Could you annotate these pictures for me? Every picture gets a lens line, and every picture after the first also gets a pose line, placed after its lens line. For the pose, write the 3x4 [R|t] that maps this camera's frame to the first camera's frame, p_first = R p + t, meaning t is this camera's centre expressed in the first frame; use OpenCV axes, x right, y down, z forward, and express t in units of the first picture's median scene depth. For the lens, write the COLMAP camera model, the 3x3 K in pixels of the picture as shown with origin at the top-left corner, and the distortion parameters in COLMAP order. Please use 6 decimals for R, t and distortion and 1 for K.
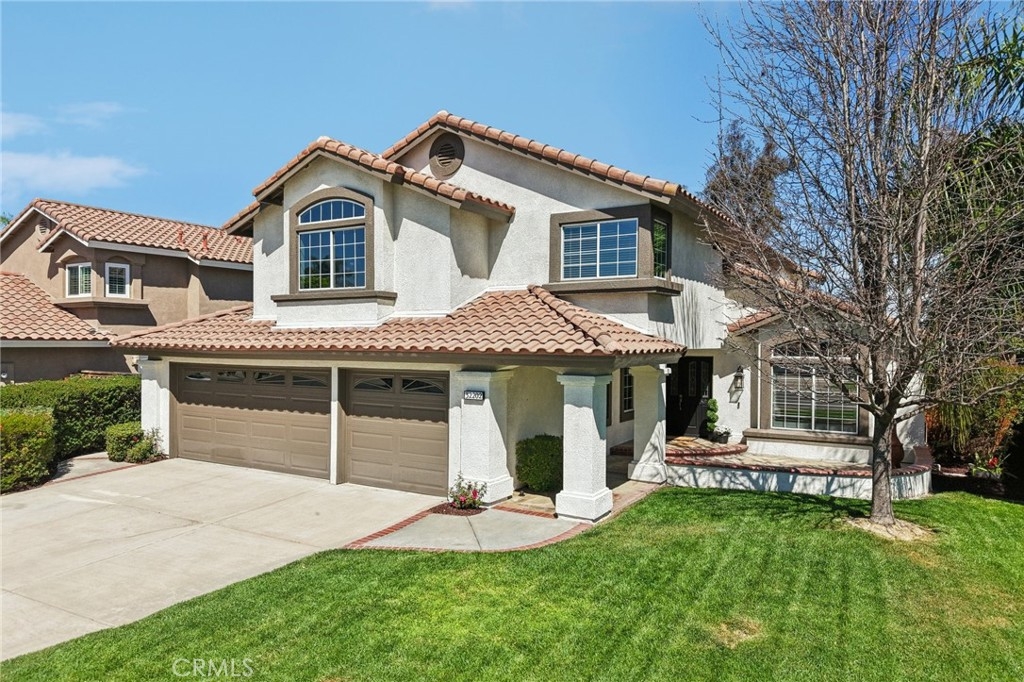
lens RADIAL K [[685.7, 0, 503.4], [0, 685.7, 340.8], [0, 0, 1]] dist [0.063873, -0.083816]
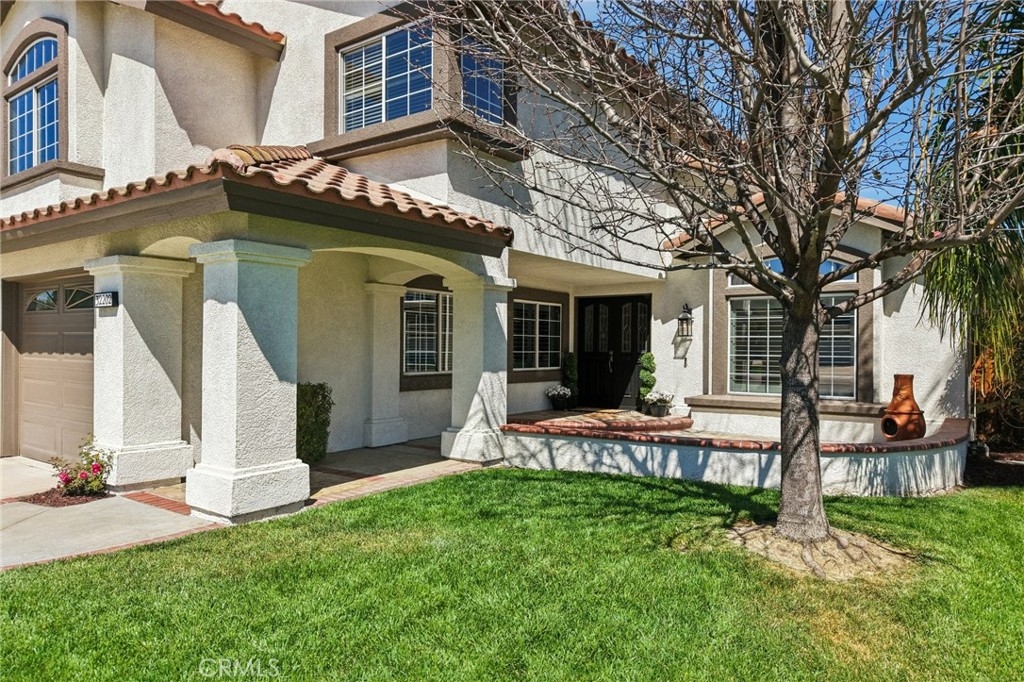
lens RADIAL K [[685.7, 0, 503.4], [0, 685.7, 340.8], [0, 0, 1]] dist [0.063873, -0.083816]
pose [[0.995036, 0.001198, -0.099505, 0.297234], [-0.002055, 0.999962, -0.008514, 0.101936], [0.099491, 0.008676, 0.995001, 0.390953]]
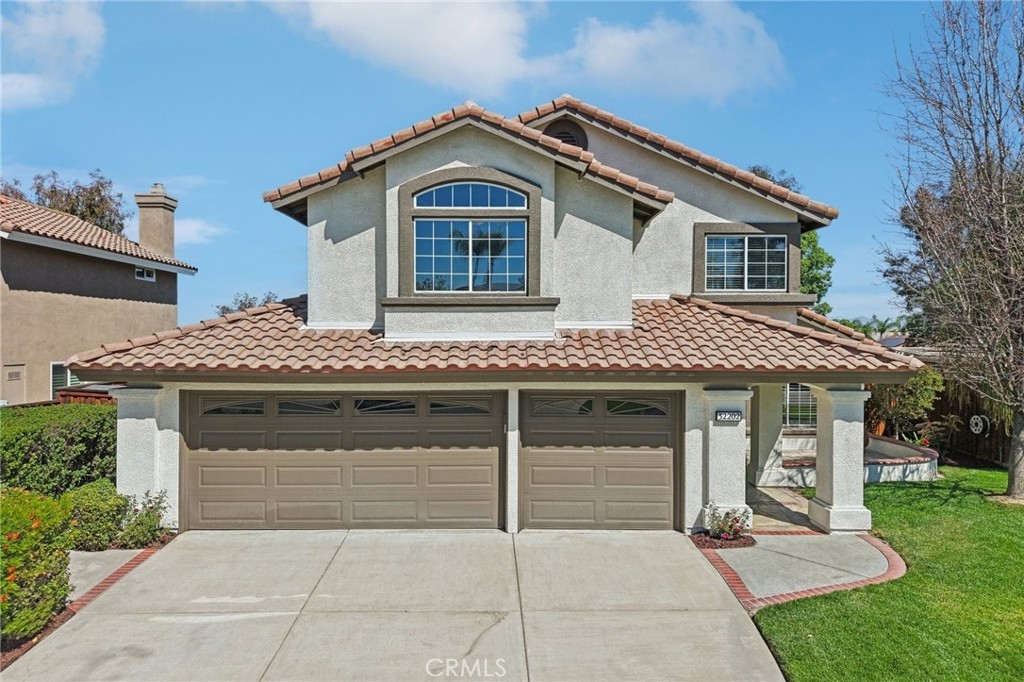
lens RADIAL K [[685.7, 0, 503.4], [0, 685.7, 340.8], [0, 0, 1]] dist [0.063873, -0.083816]
pose [[0.852792, -0.006360, 0.522212, -0.678091], [0.004089, 0.999977, 0.005502, -0.024193], [-0.522235, -0.002556, 0.852798, 0.311710]]
